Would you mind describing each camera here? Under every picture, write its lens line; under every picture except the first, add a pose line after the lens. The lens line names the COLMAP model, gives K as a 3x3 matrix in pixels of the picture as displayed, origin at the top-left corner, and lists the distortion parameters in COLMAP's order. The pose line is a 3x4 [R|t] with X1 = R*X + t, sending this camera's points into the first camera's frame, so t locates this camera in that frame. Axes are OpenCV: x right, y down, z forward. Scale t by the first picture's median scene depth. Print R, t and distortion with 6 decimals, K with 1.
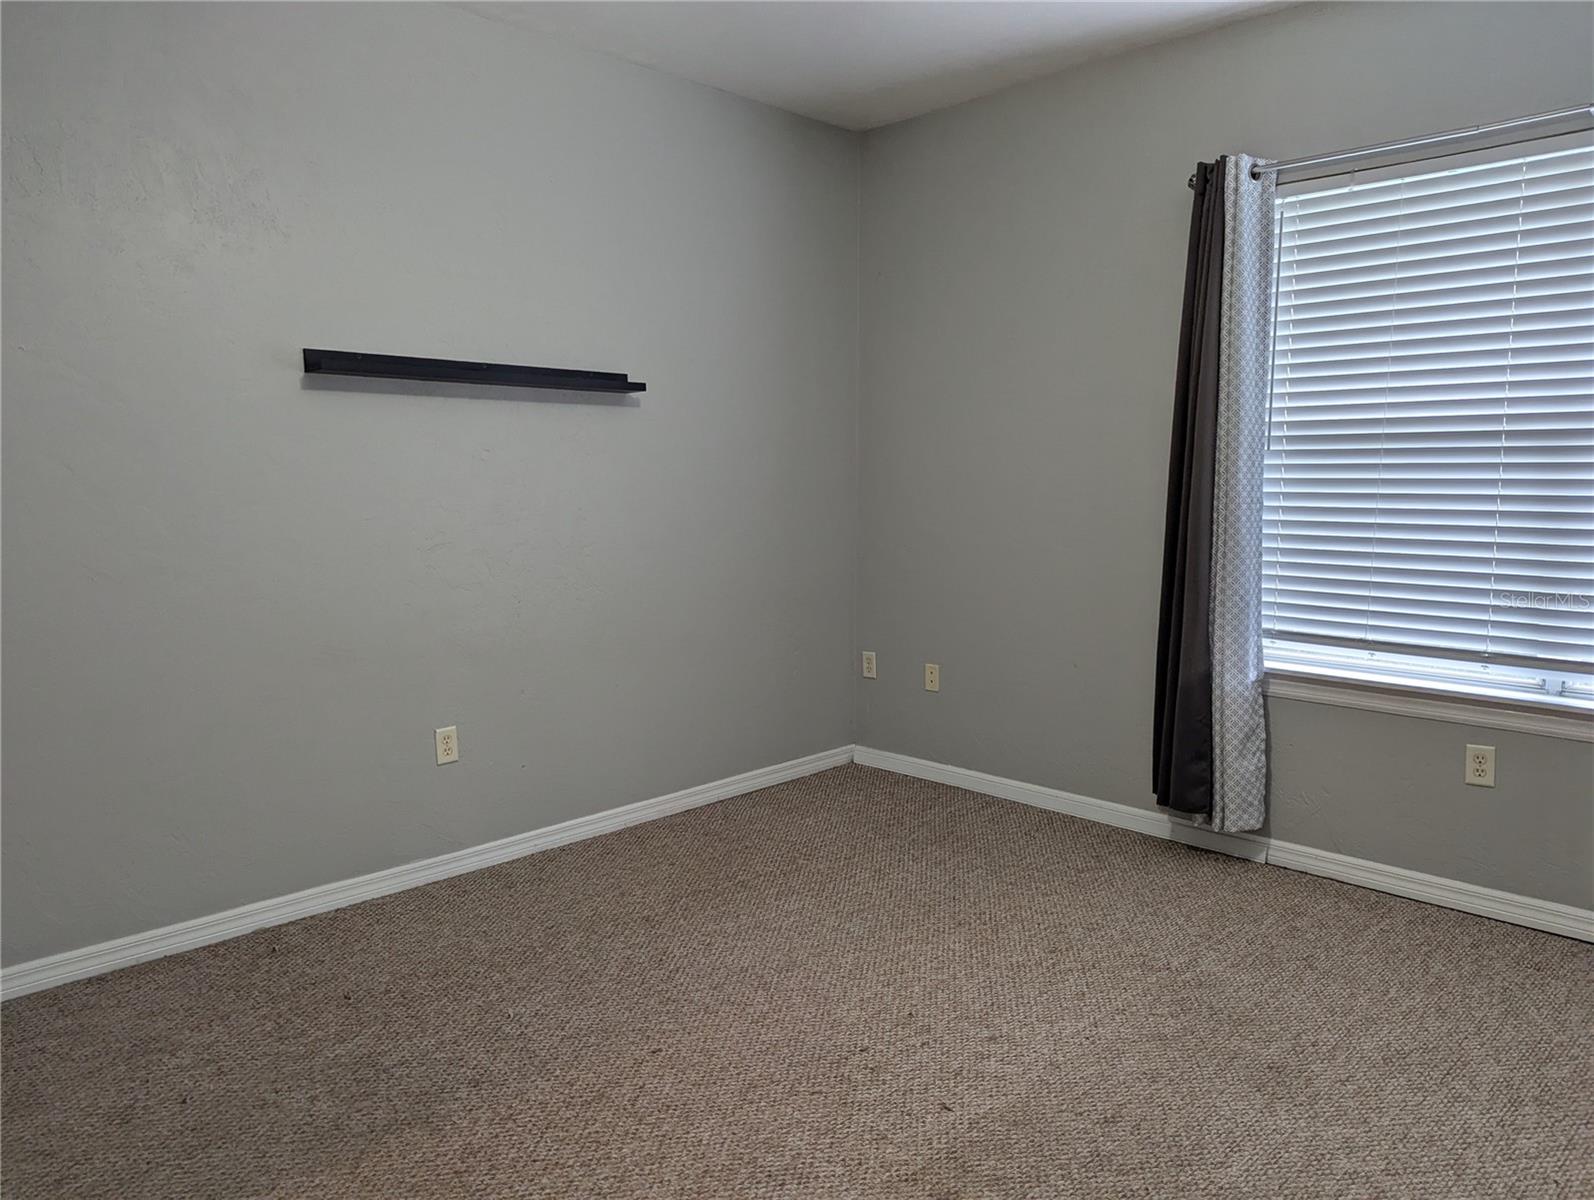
lens RADIAL K [[1137.9, 0, 789.6], [0, 1137.9, 598.2], [0, 0, 1]] dist [0.062542, -0.043018]
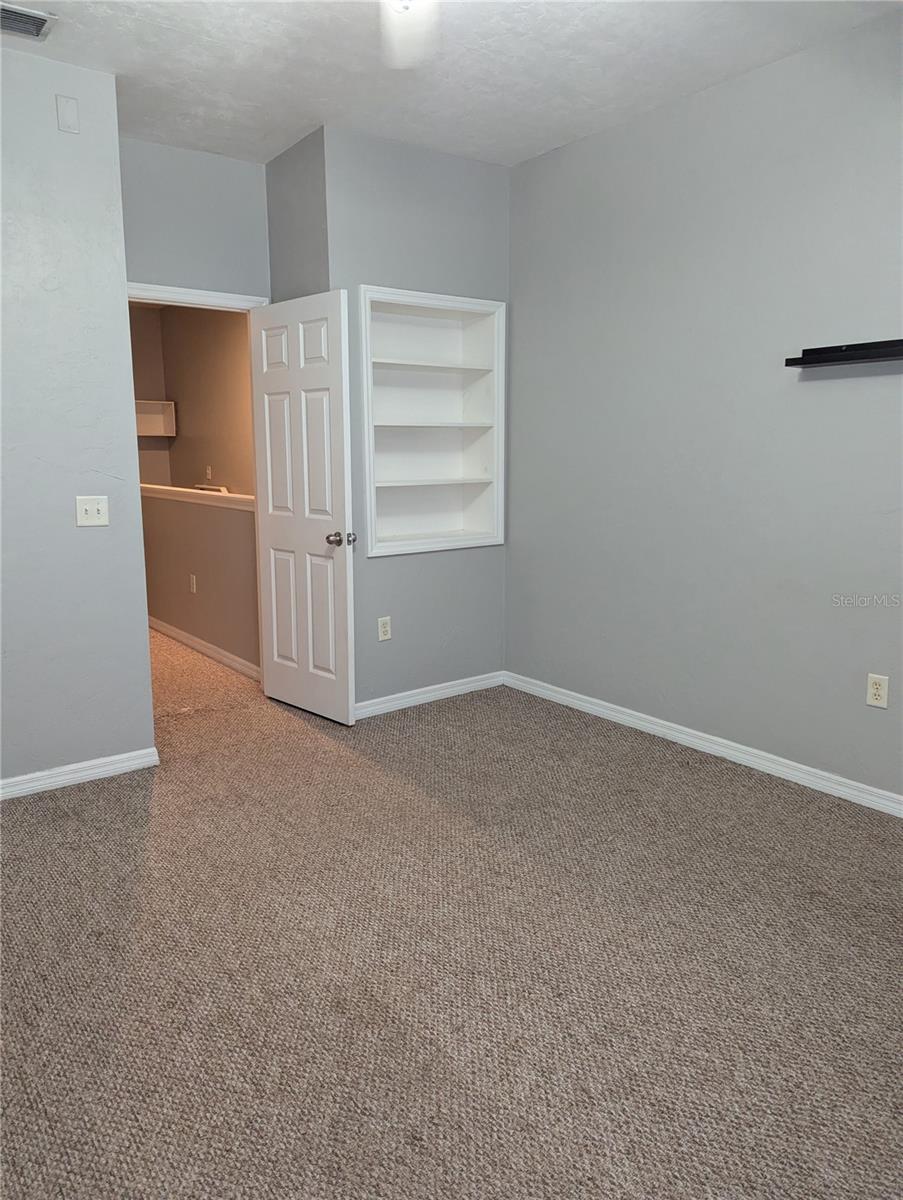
lens RADIAL K [[851.1, 0, 446.1], [0, 851.1, 602.4], [0, 0, 1]] dist [0.065622, -0.046486]
pose [[-0.134037, 0.178047, -0.974850, 0.633081], [-0.109358, 0.975061, 0.193122, -0.082382], [0.984924, 0.132493, -0.111224, 0.749719]]
